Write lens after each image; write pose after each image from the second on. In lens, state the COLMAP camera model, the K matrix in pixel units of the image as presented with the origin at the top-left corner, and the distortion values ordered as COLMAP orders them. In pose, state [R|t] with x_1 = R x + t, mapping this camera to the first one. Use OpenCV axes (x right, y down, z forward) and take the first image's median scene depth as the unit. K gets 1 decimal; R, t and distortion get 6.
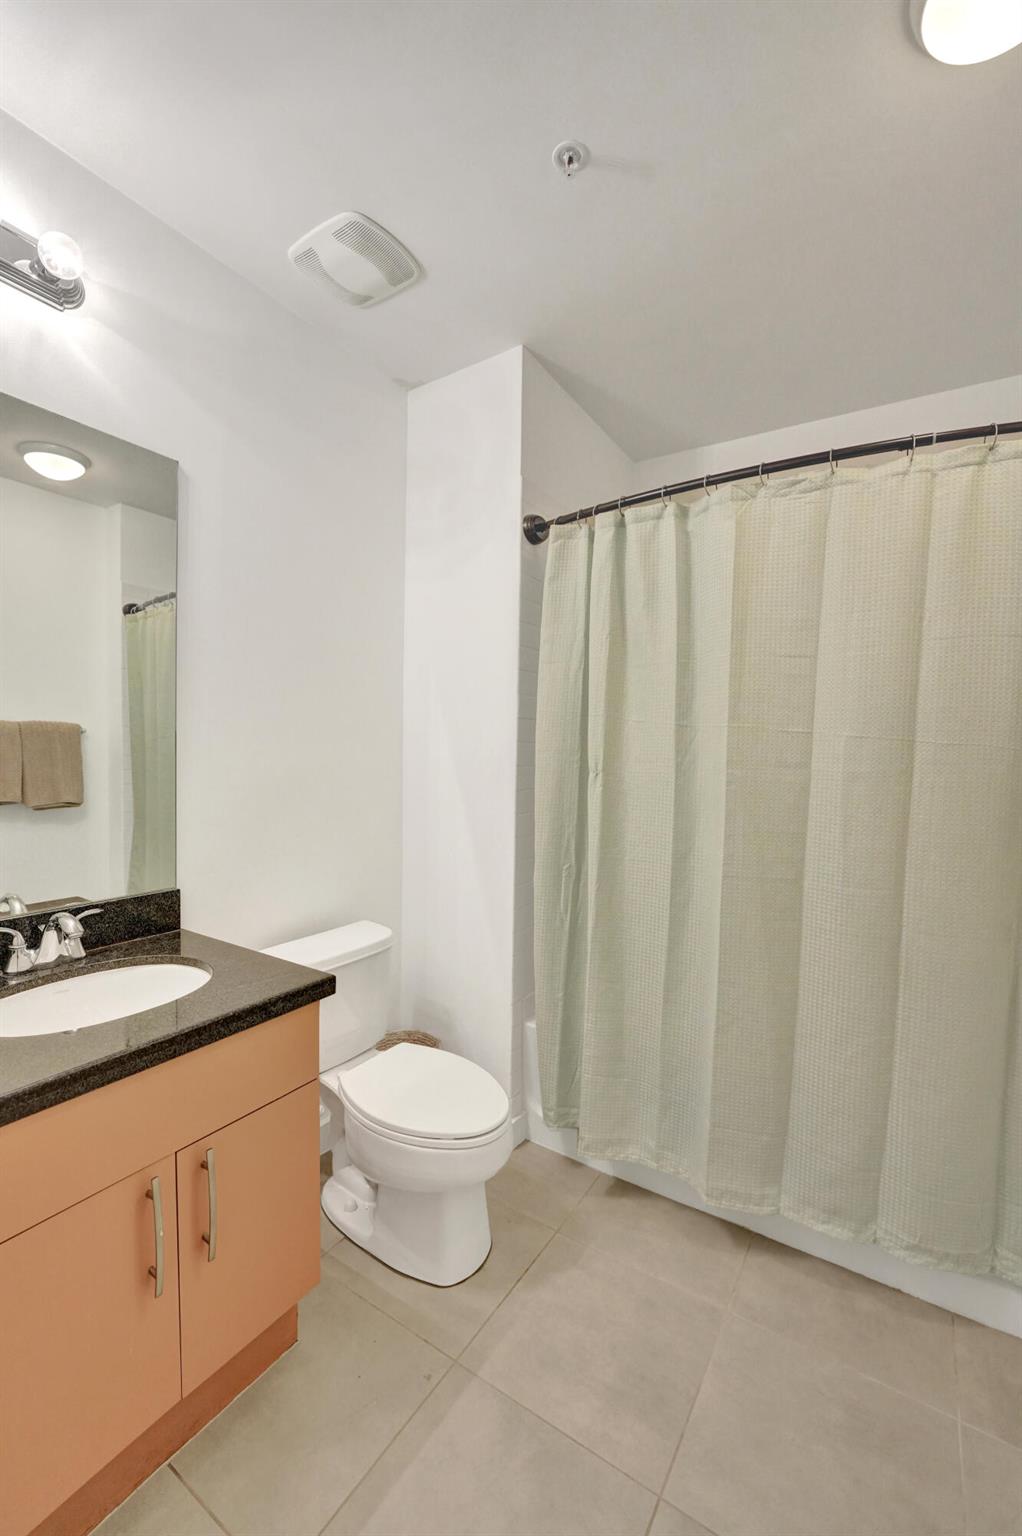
lens RADIAL K [[624.9, 0, 498.0], [0, 624.9, 797.1], [0, 0, 1]] dist [-0.022647, -0.002257]
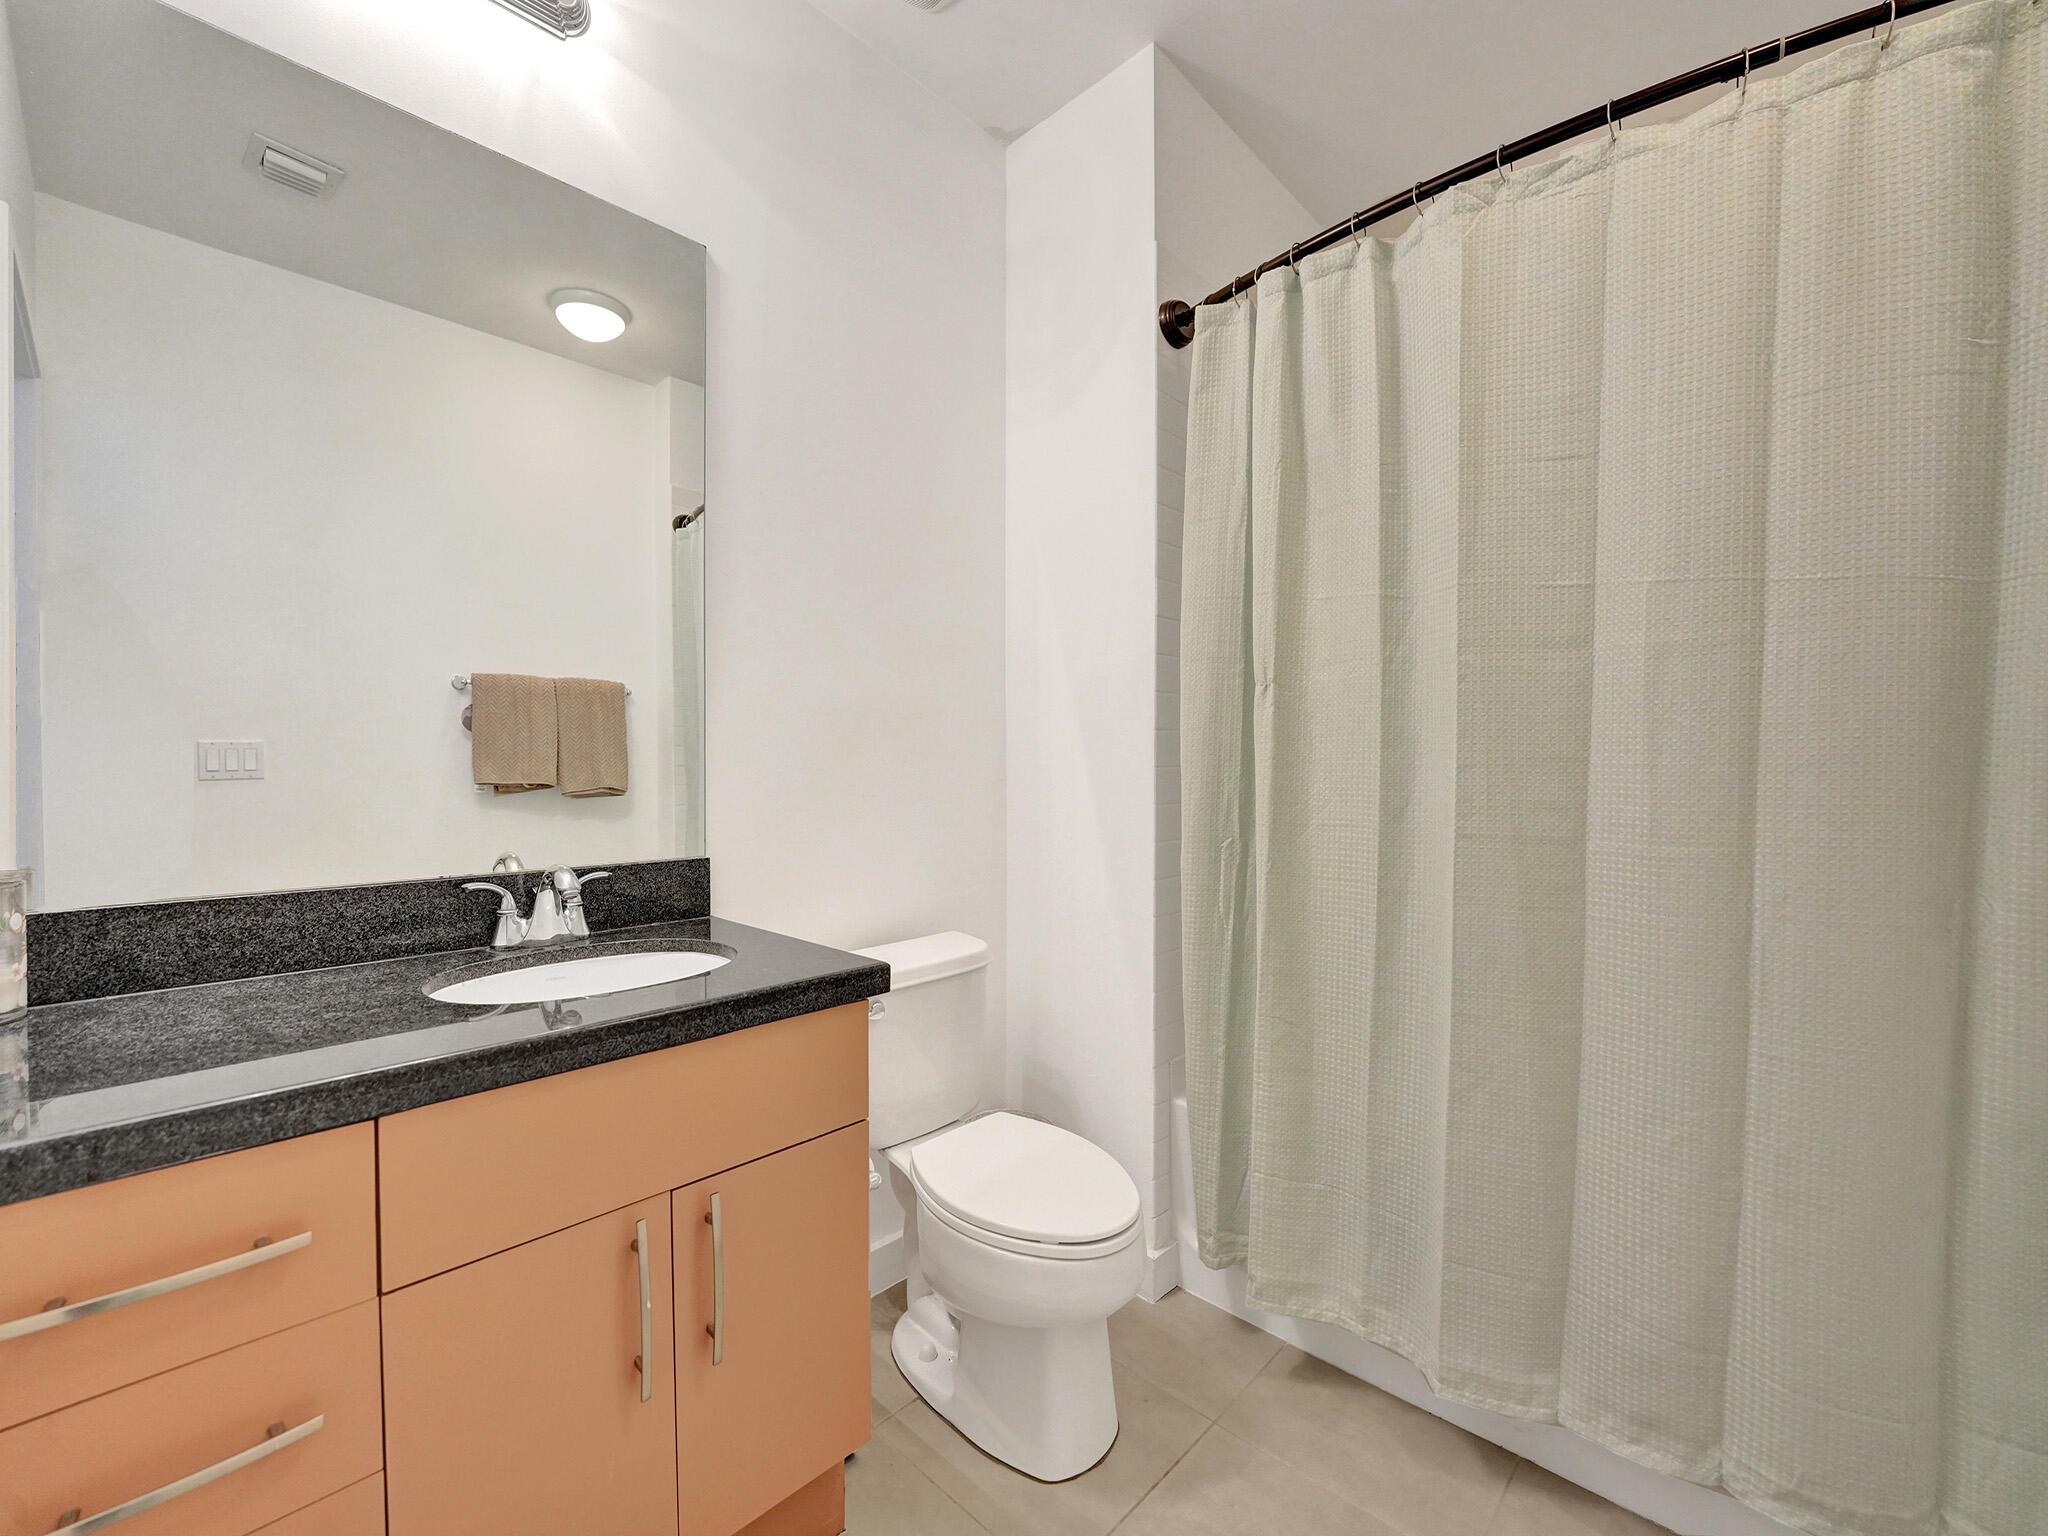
lens RADIAL K [[853.9, 0, 1026.3], [0, 853.9, 770.1], [0, 0, 1]] dist [-0.025318, 0.002800]
pose [[0.986900, 0.031066, -0.158313, 0.042810], [-0.038806, 0.998186, -0.046033, 0.094645], [0.156596, 0.051573, 0.986315, 0.032488]]
